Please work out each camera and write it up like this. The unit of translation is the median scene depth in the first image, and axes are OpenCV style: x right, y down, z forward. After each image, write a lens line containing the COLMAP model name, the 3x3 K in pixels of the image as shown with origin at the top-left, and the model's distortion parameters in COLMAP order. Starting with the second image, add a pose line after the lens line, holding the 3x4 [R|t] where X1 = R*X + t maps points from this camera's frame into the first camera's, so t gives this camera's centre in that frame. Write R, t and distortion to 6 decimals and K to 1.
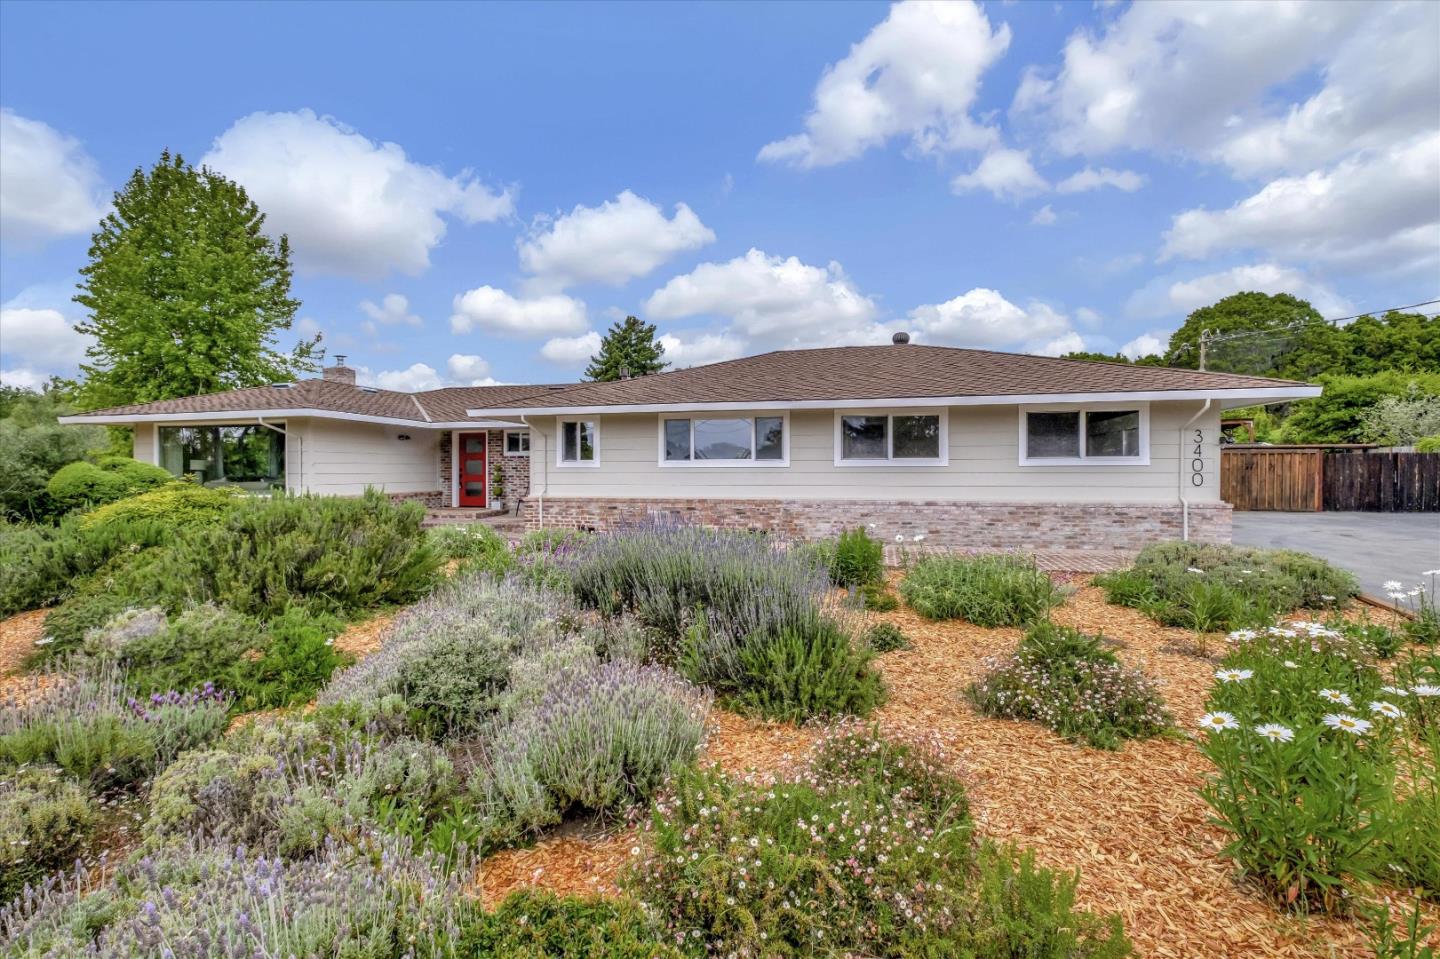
lens RADIAL K [[634.8, 0, 713.7], [0, 634.8, 471.4], [0, 0, 1]] dist [0.013330, -0.014736]
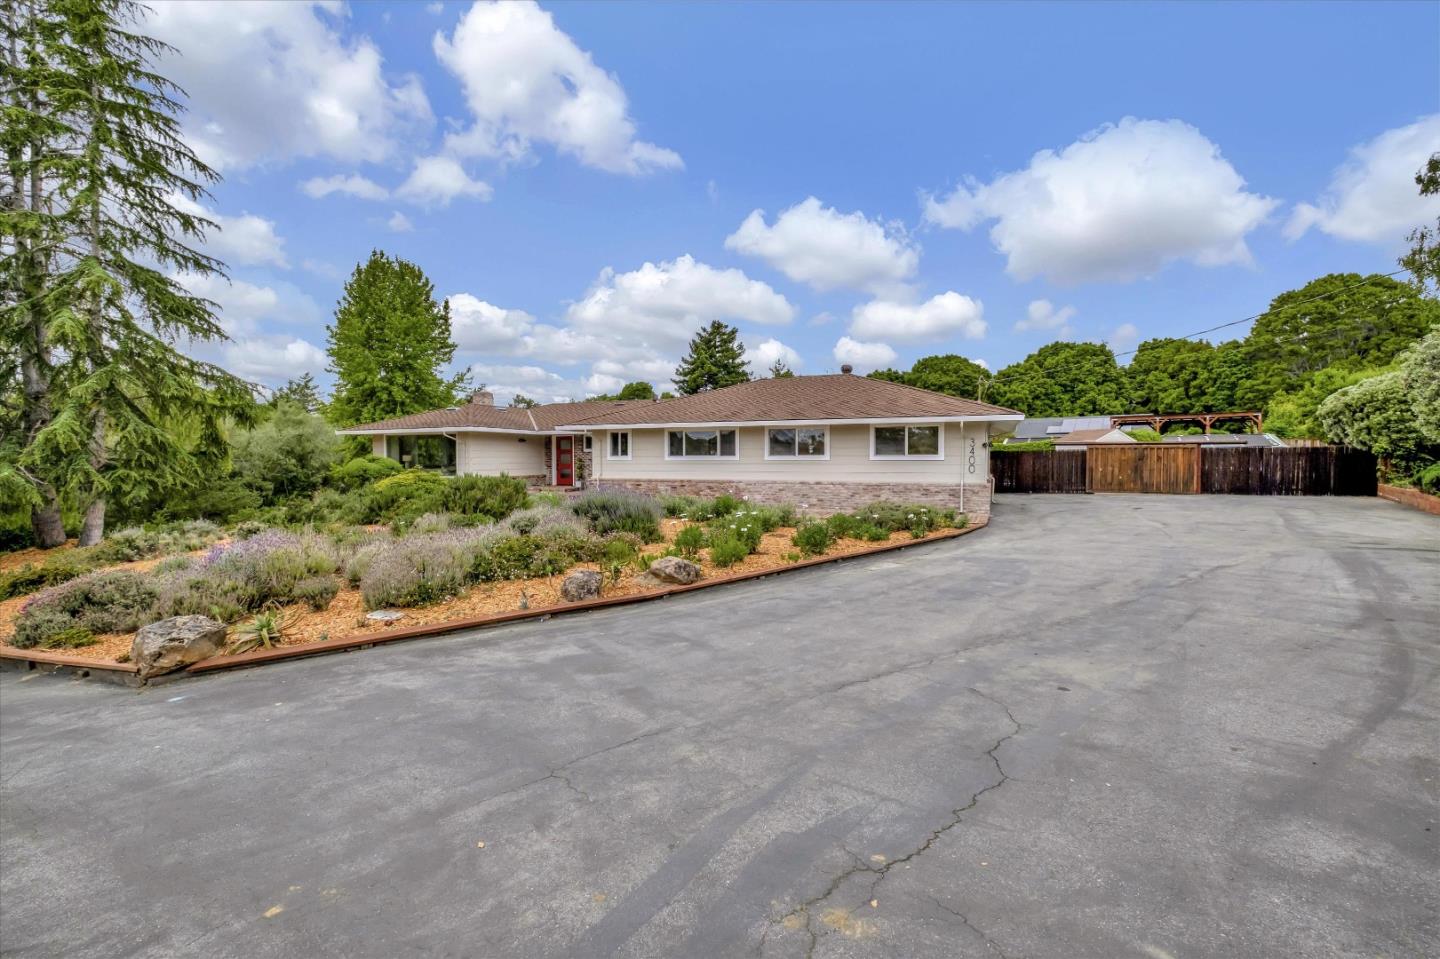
lens RADIAL K [[602.9, 0, 694.2], [0, 602.9, 480.3], [0, 0, 1]] dist [0.009684, -0.000199]
pose [[0.982417, 0.006121, -0.186598, 0.198718], [0.000644, 0.999345, 0.036173, -0.008140], [0.186698, -0.035657, 0.981770, -0.368177]]
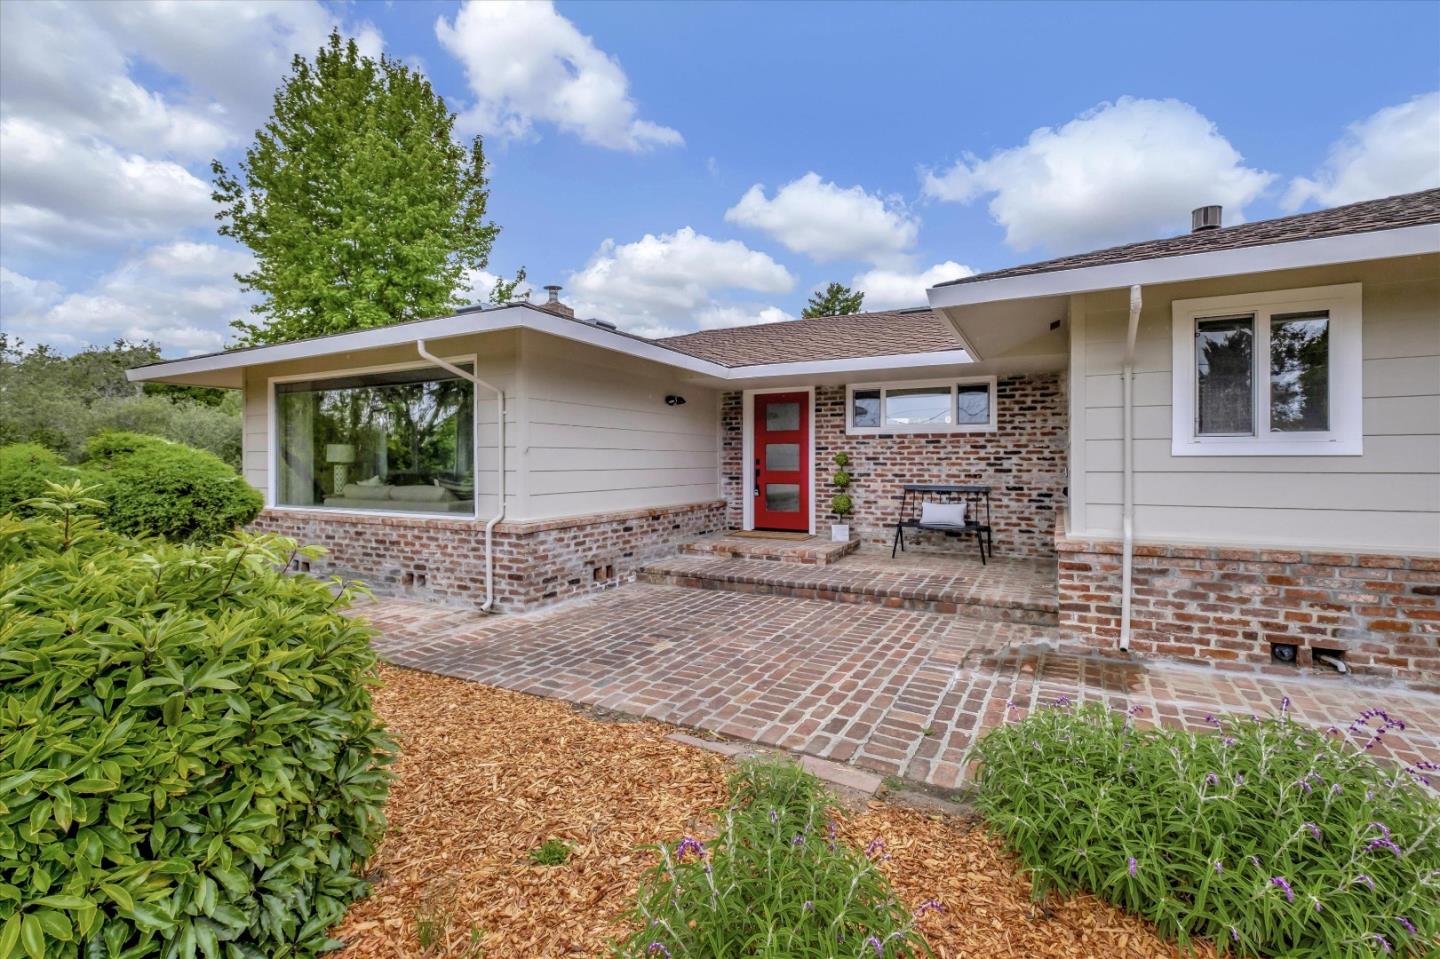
lens RADIAL K [[668.2, 0, 720.0], [0, 668.2, 479.5], [0, 0, 1]] dist [0.000245, 0.000091]
pose [[0.967262, 0.006655, -0.253693, -0.290832], [-0.000189, 0.999675, 0.025503, -0.001942], [0.253780, -0.024620, 0.966949, 0.444736]]
